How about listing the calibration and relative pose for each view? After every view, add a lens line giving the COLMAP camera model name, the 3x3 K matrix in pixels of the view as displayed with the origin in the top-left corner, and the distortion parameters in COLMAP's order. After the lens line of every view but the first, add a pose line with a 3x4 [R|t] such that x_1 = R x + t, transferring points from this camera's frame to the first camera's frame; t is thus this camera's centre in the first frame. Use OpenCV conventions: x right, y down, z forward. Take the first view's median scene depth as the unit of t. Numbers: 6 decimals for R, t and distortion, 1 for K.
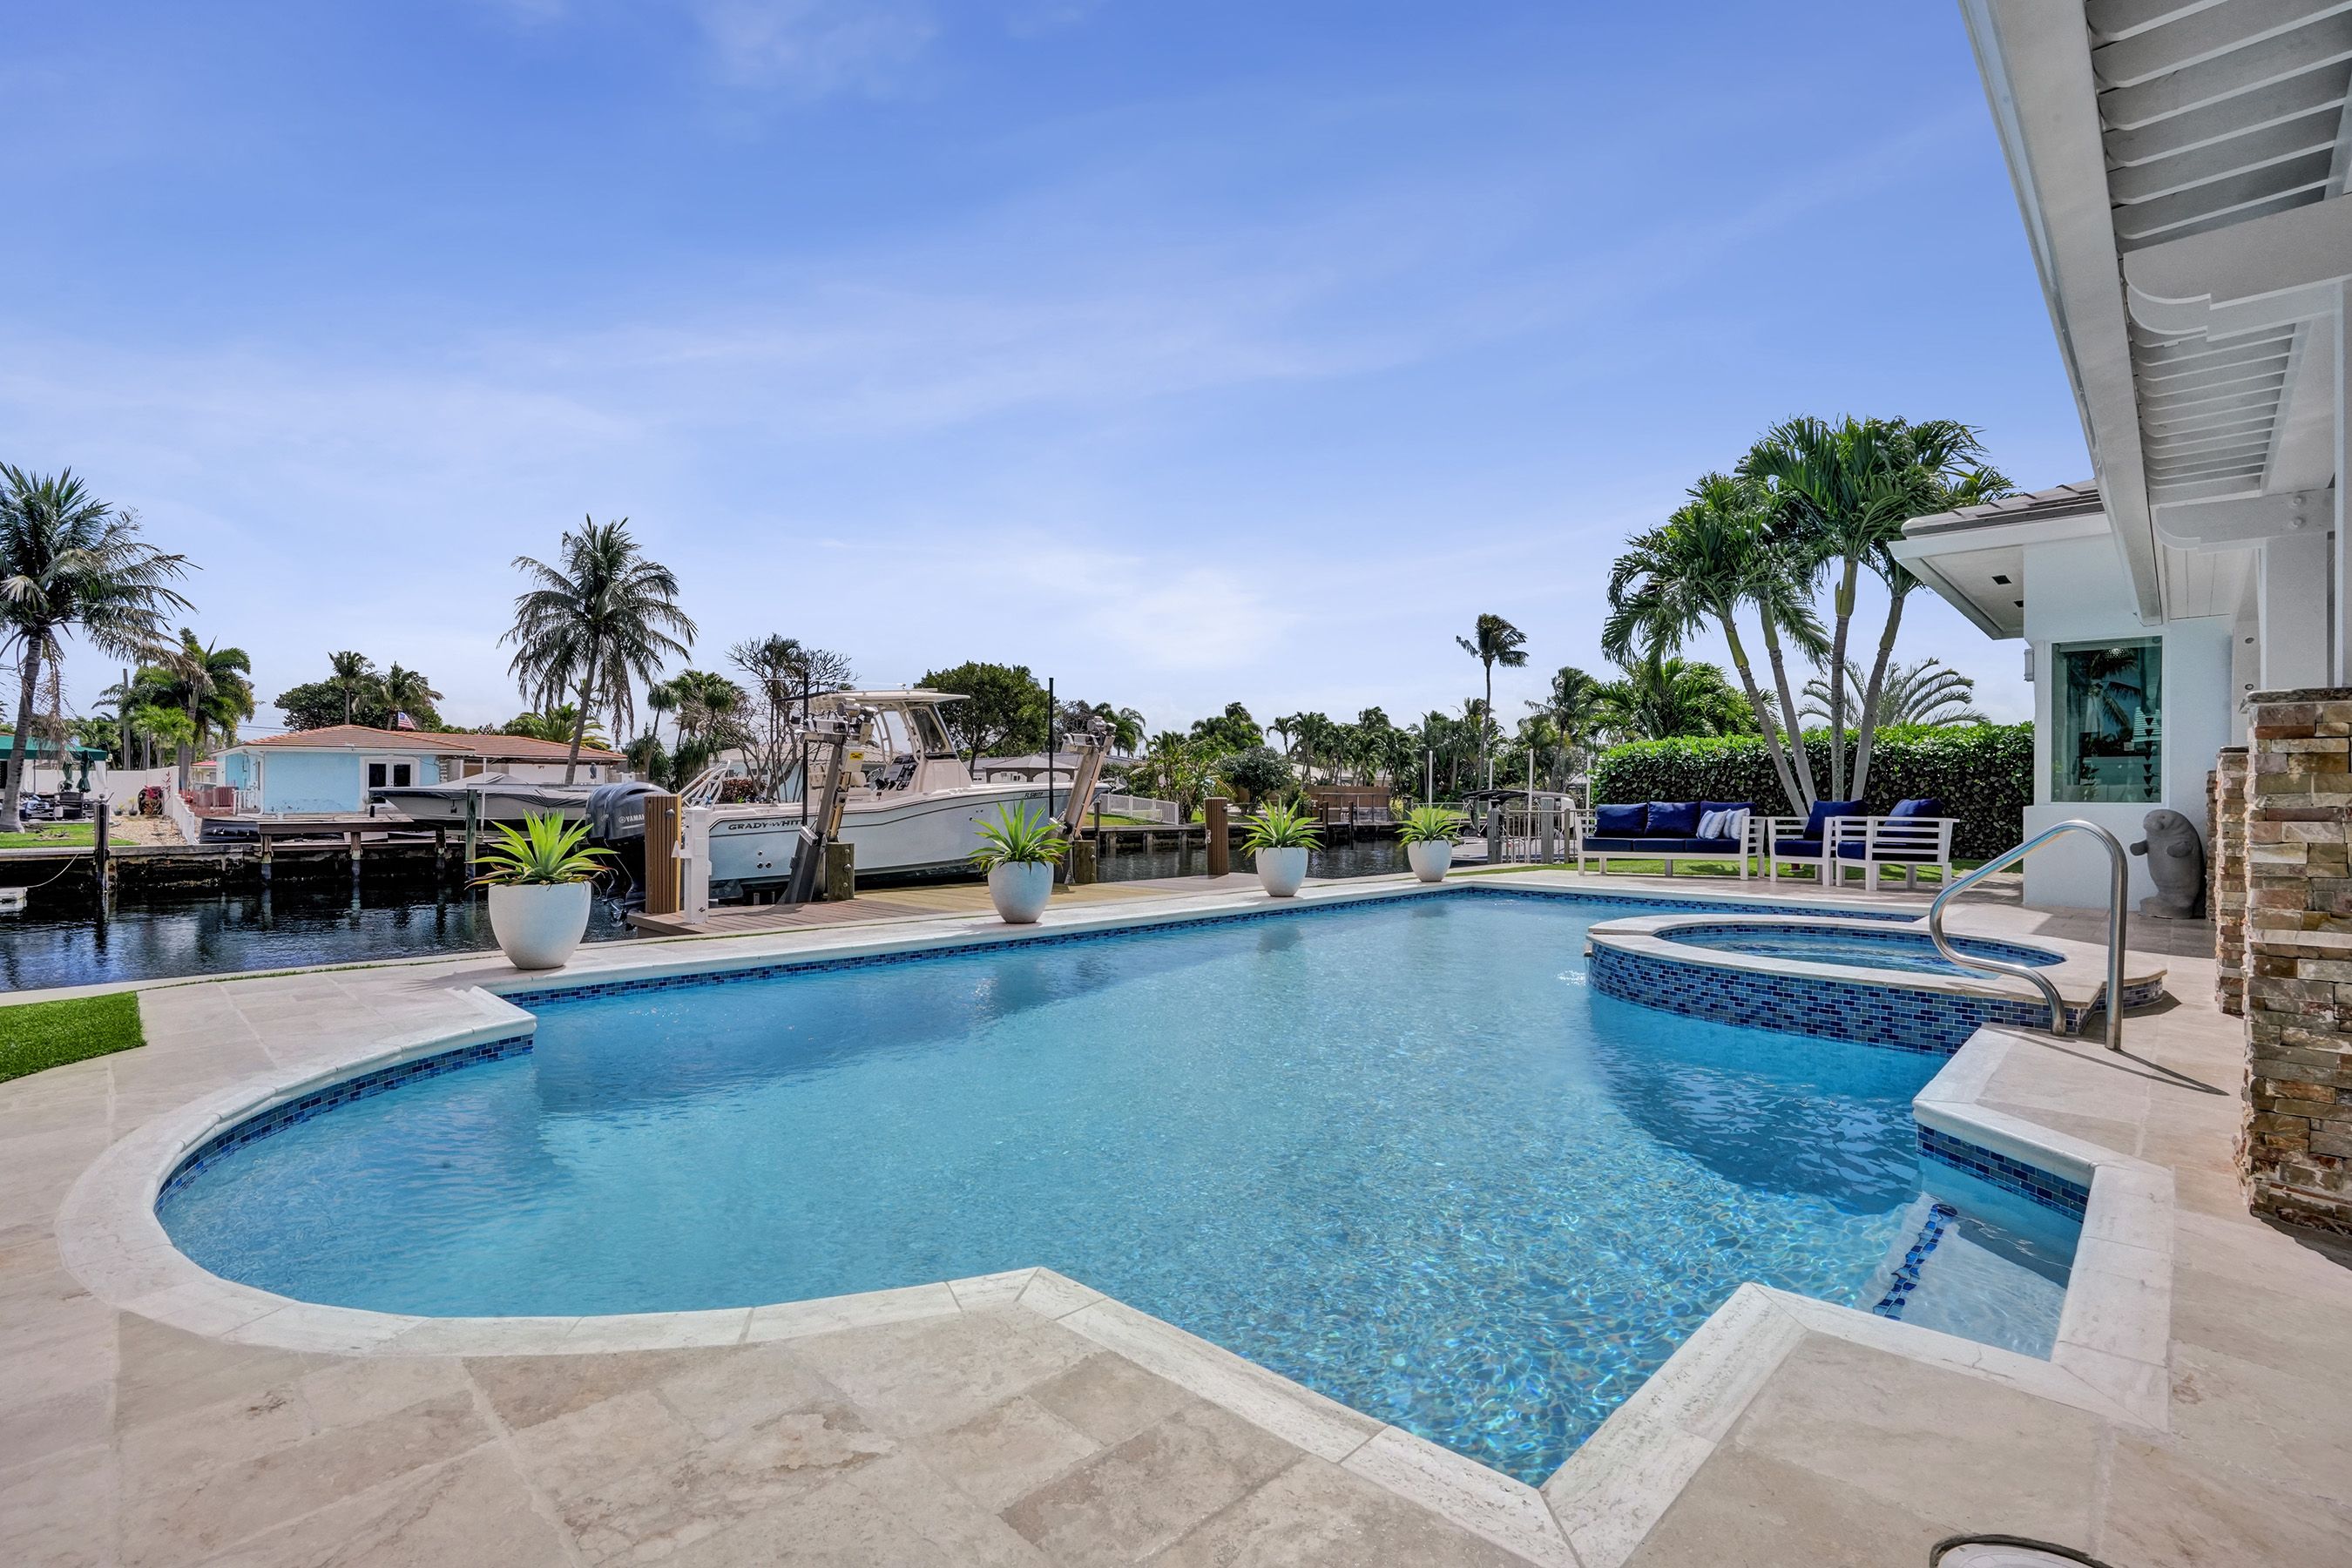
lens RADIAL K [[1094.0, 0, 1174.6], [0, 1094.0, 807.9], [0, 0, 1]] dist [-0.063319, 0.022539]
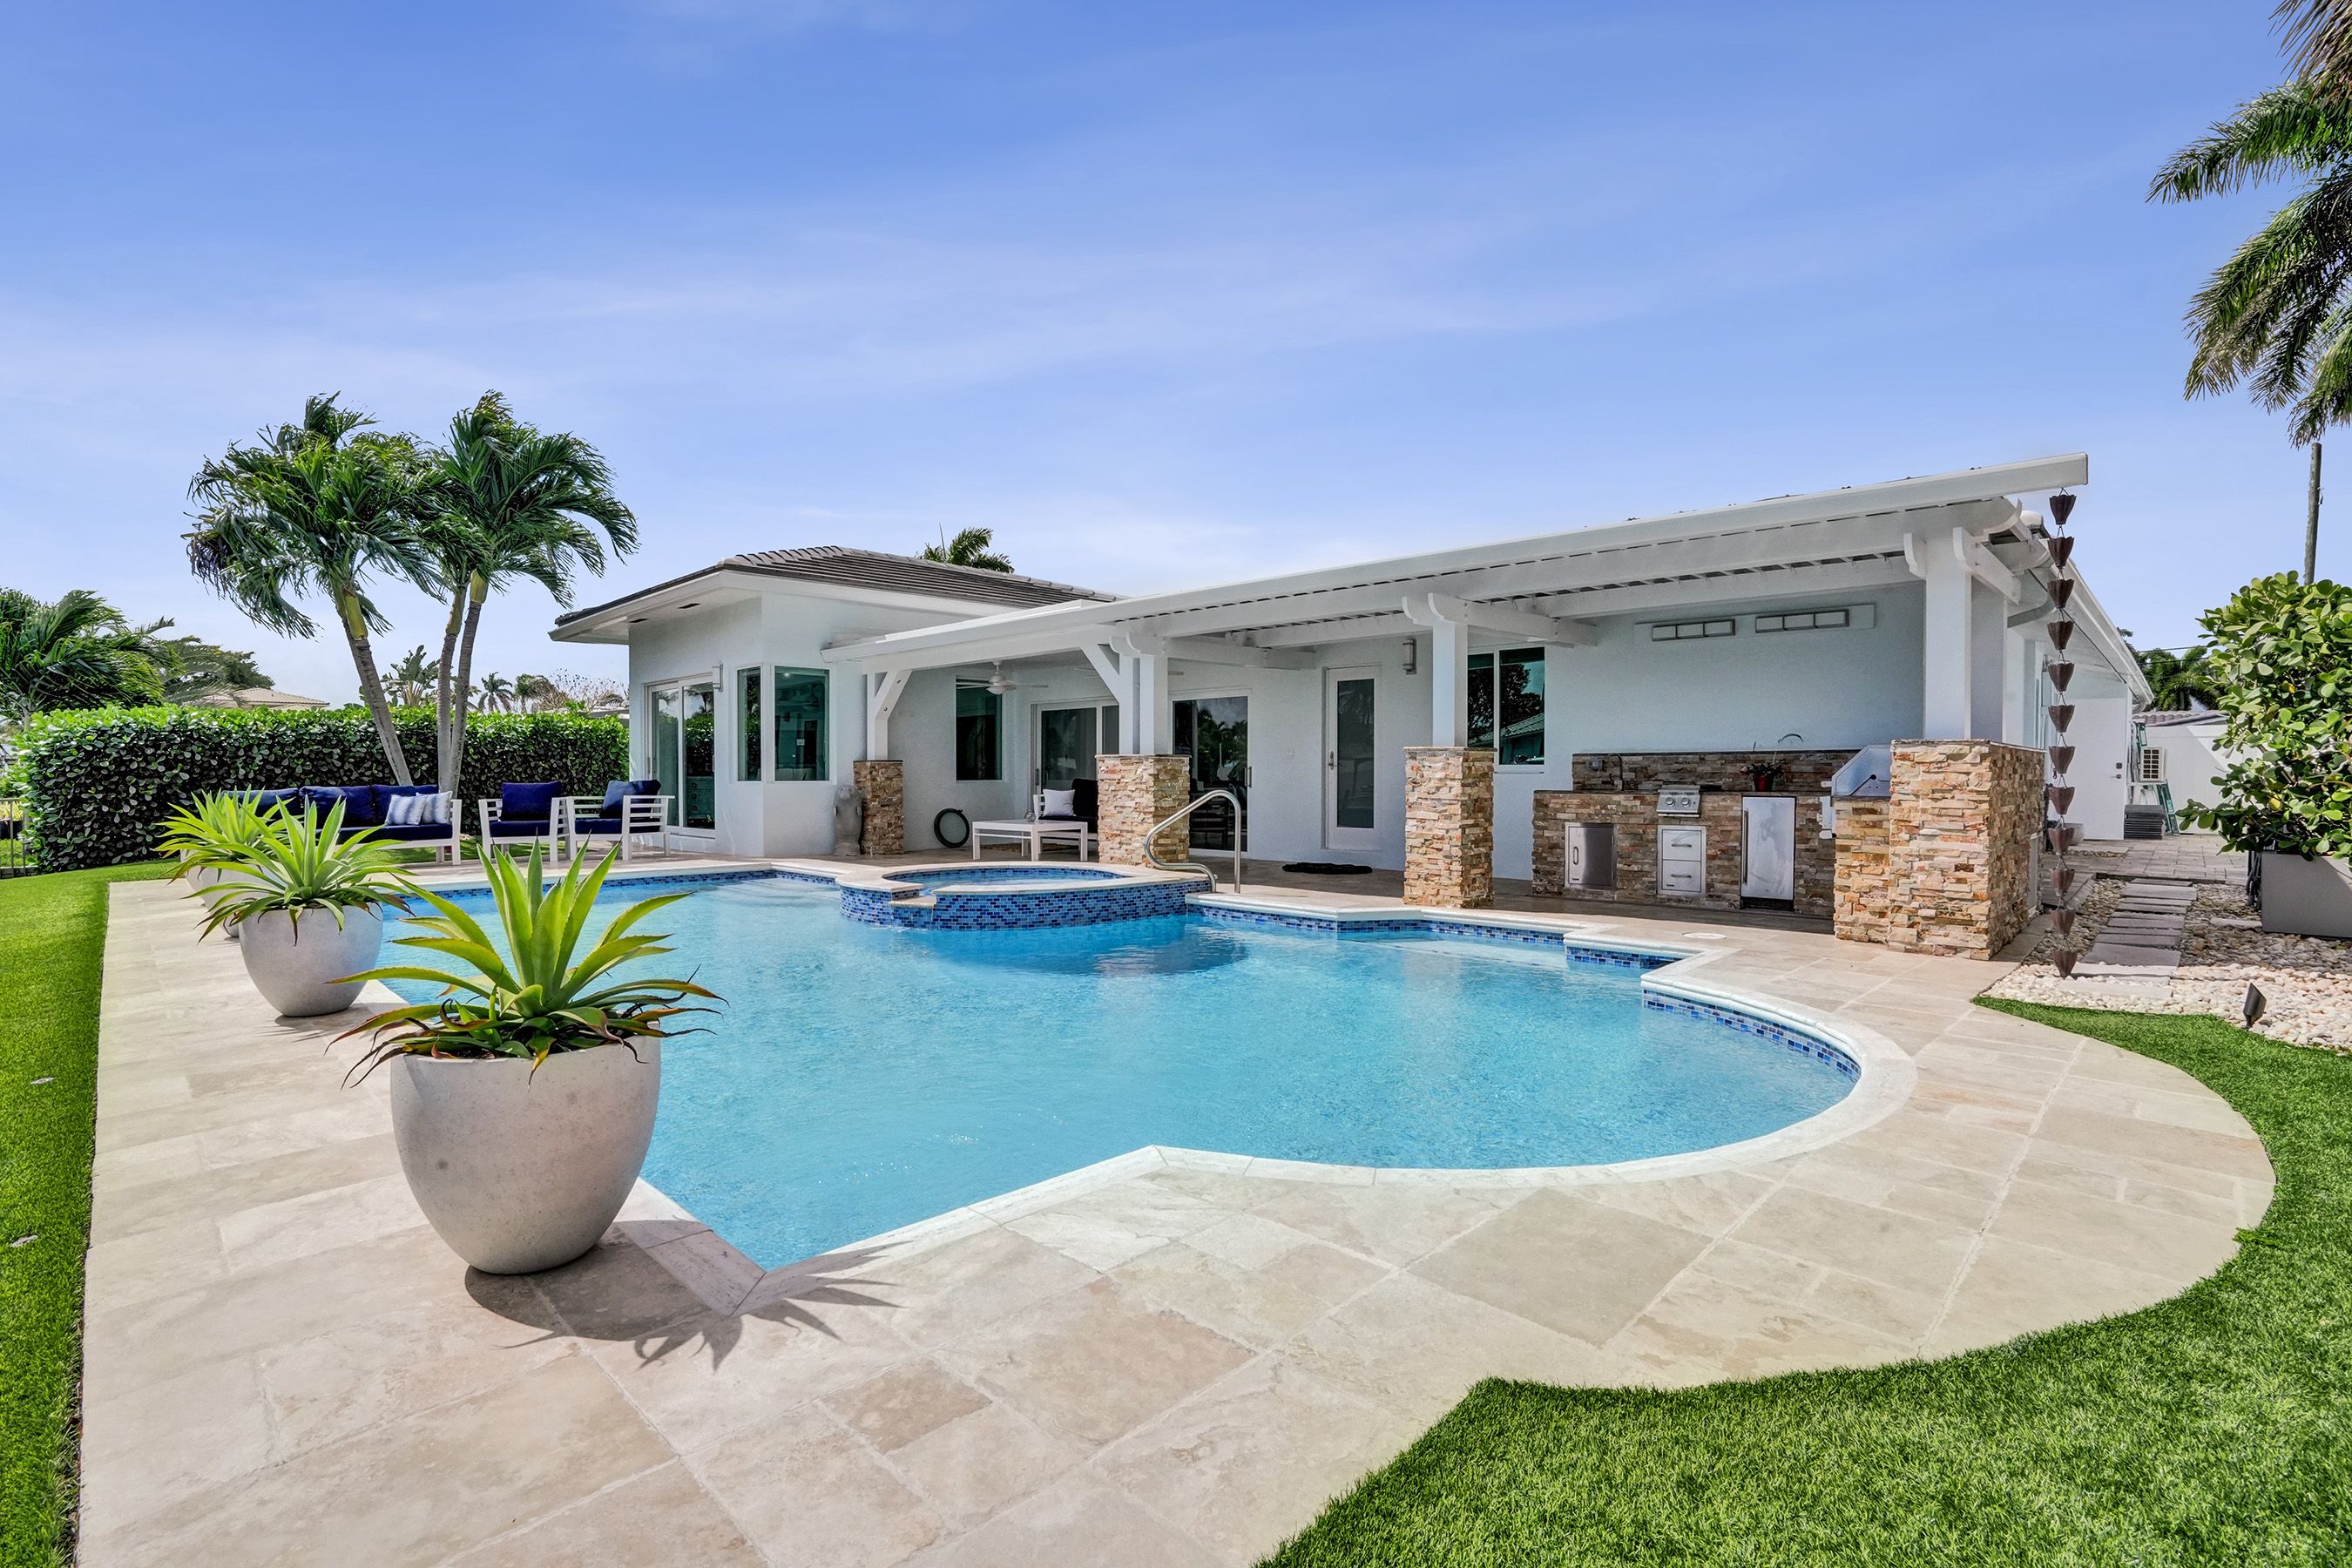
lens RADIAL K [[1094.0, 0, 1187.9], [0, 1094.0, 787.9], [0, 0, 1]] dist [-0.063319, 0.022539]
pose [[0.003252, -0.016821, 0.999853, -0.303732], [0.013563, 0.999767, 0.016776, -0.006881], [-0.999903, 0.013507, 0.003480, 0.238570]]
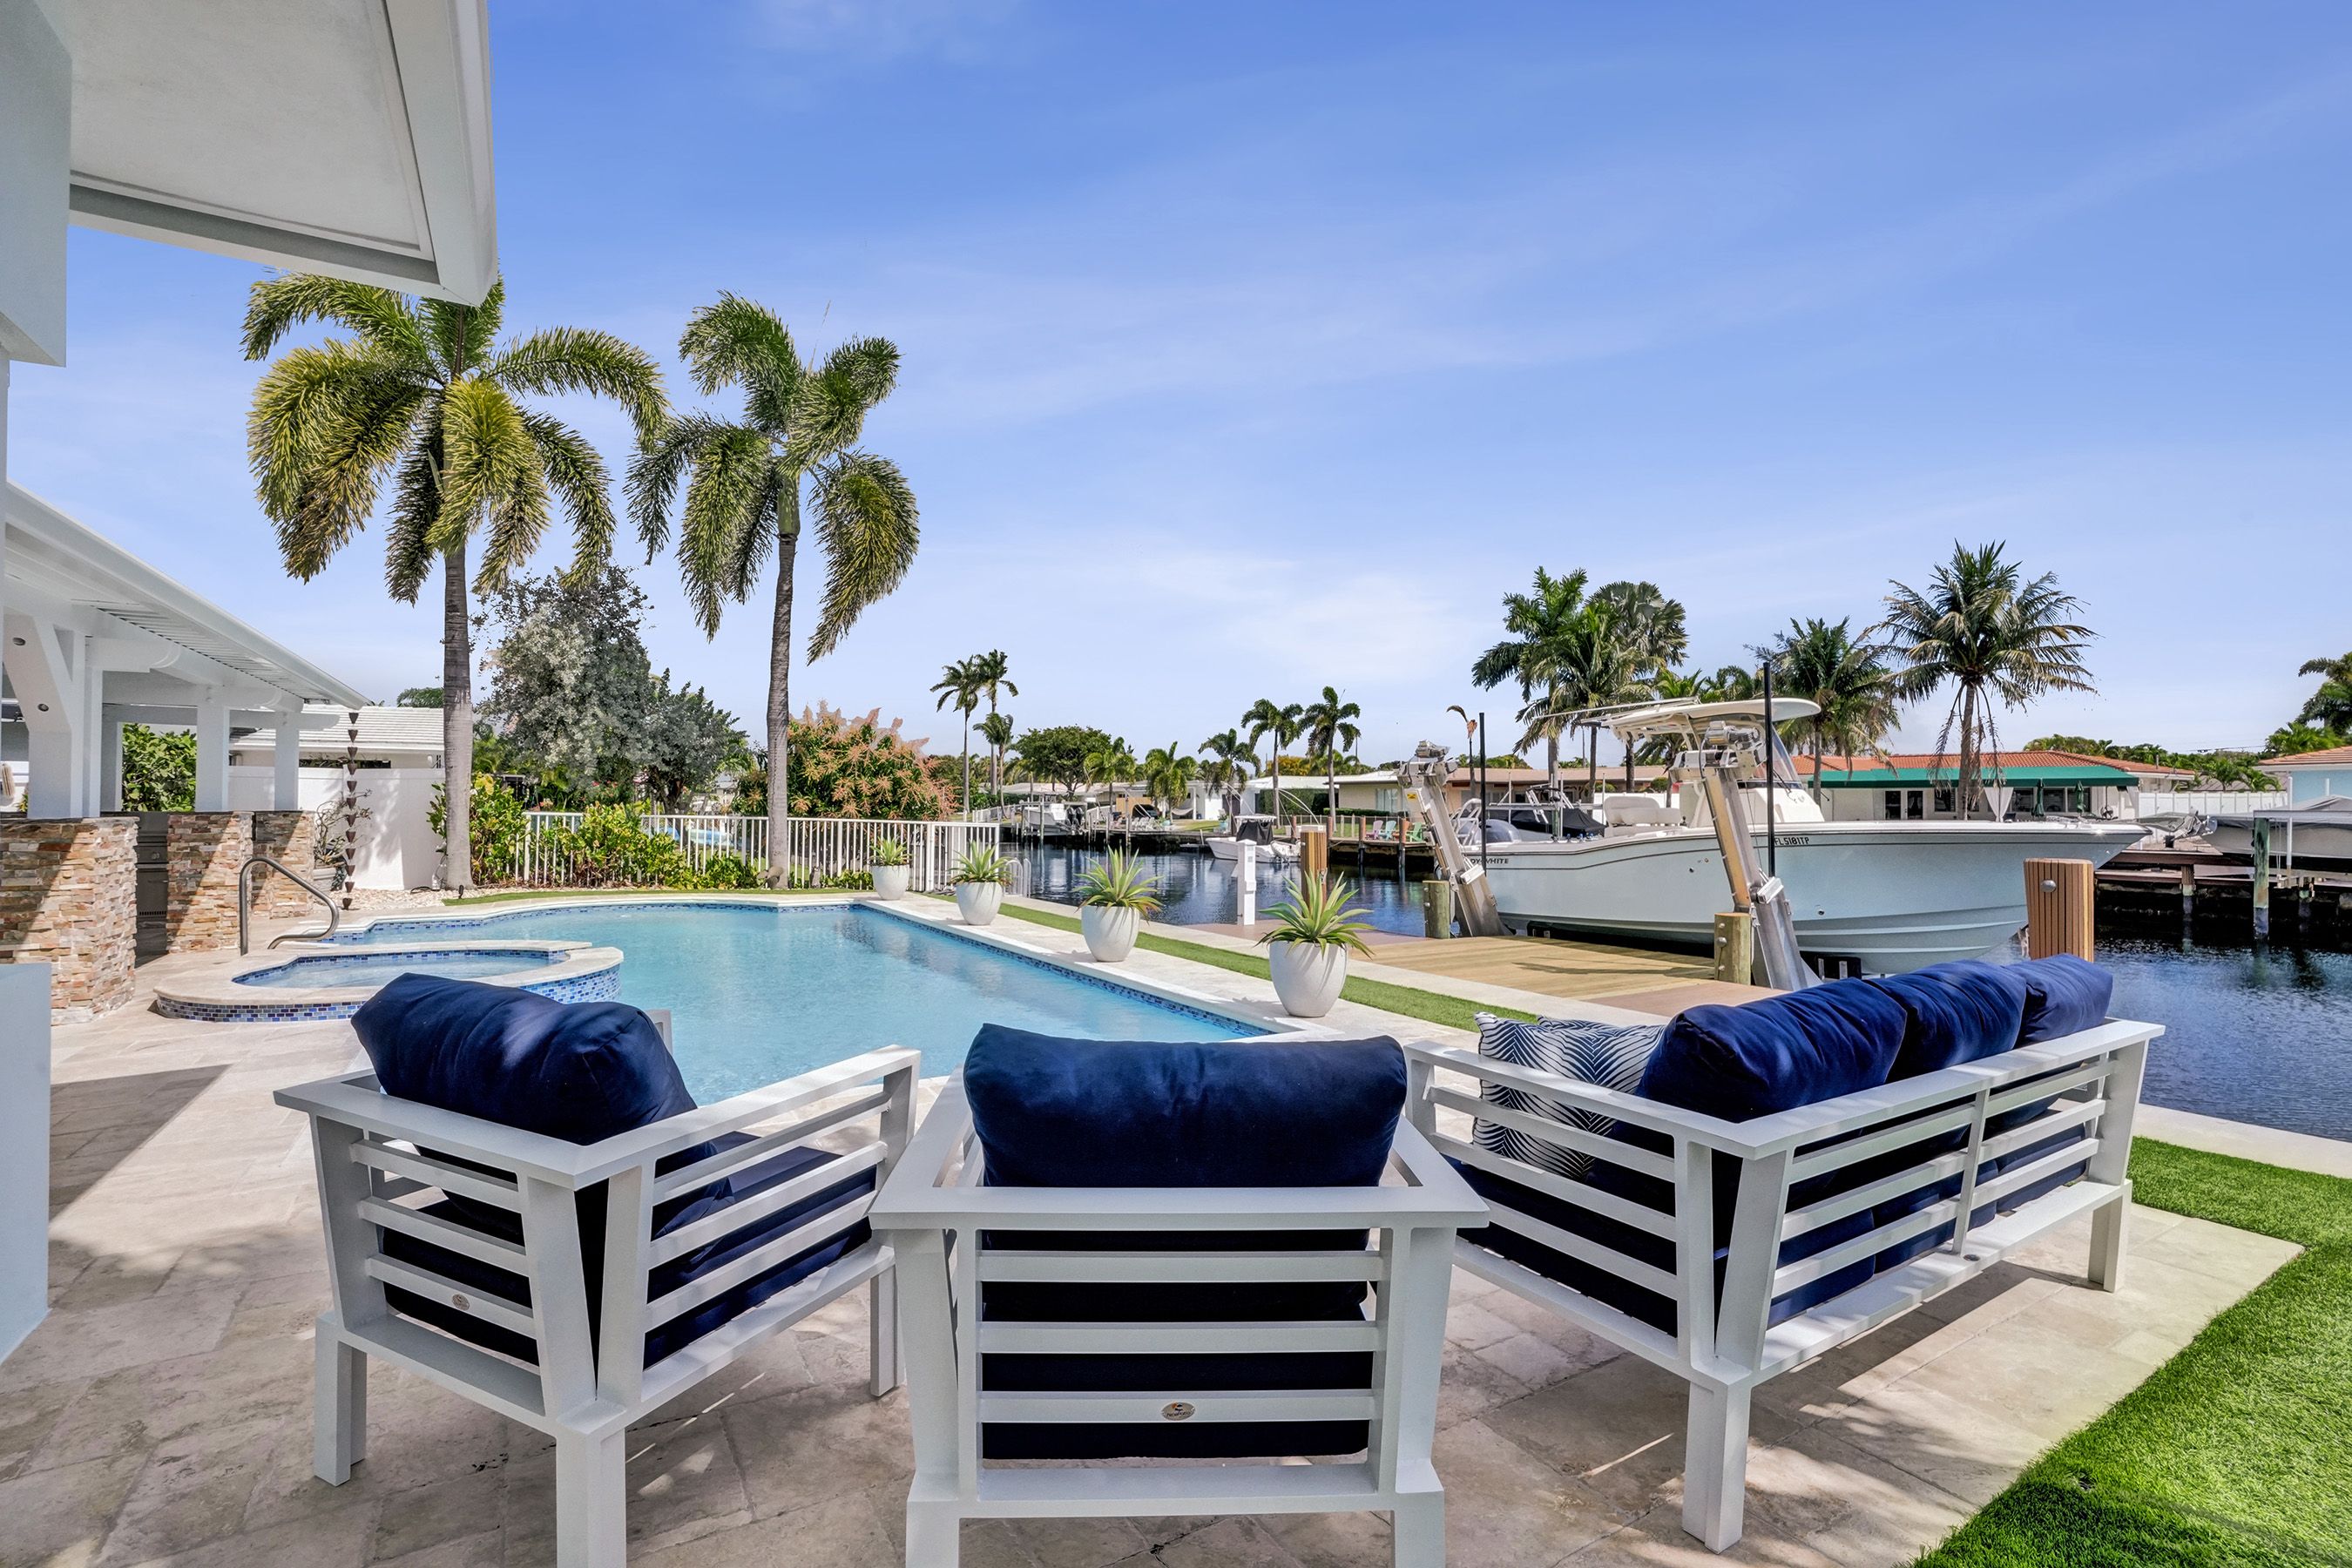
lens RADIAL K [[1094.0, 0, 1176.1], [0, 1094.0, 799.4], [0, 0, 1]] dist [-0.063319, 0.022539]
pose [[-0.253411, -0.007555, -0.967329, 0.531056], [-0.015452, 0.999874, -0.003762, -0.026099], [0.967235, 0.013994, -0.253495, 0.715705]]
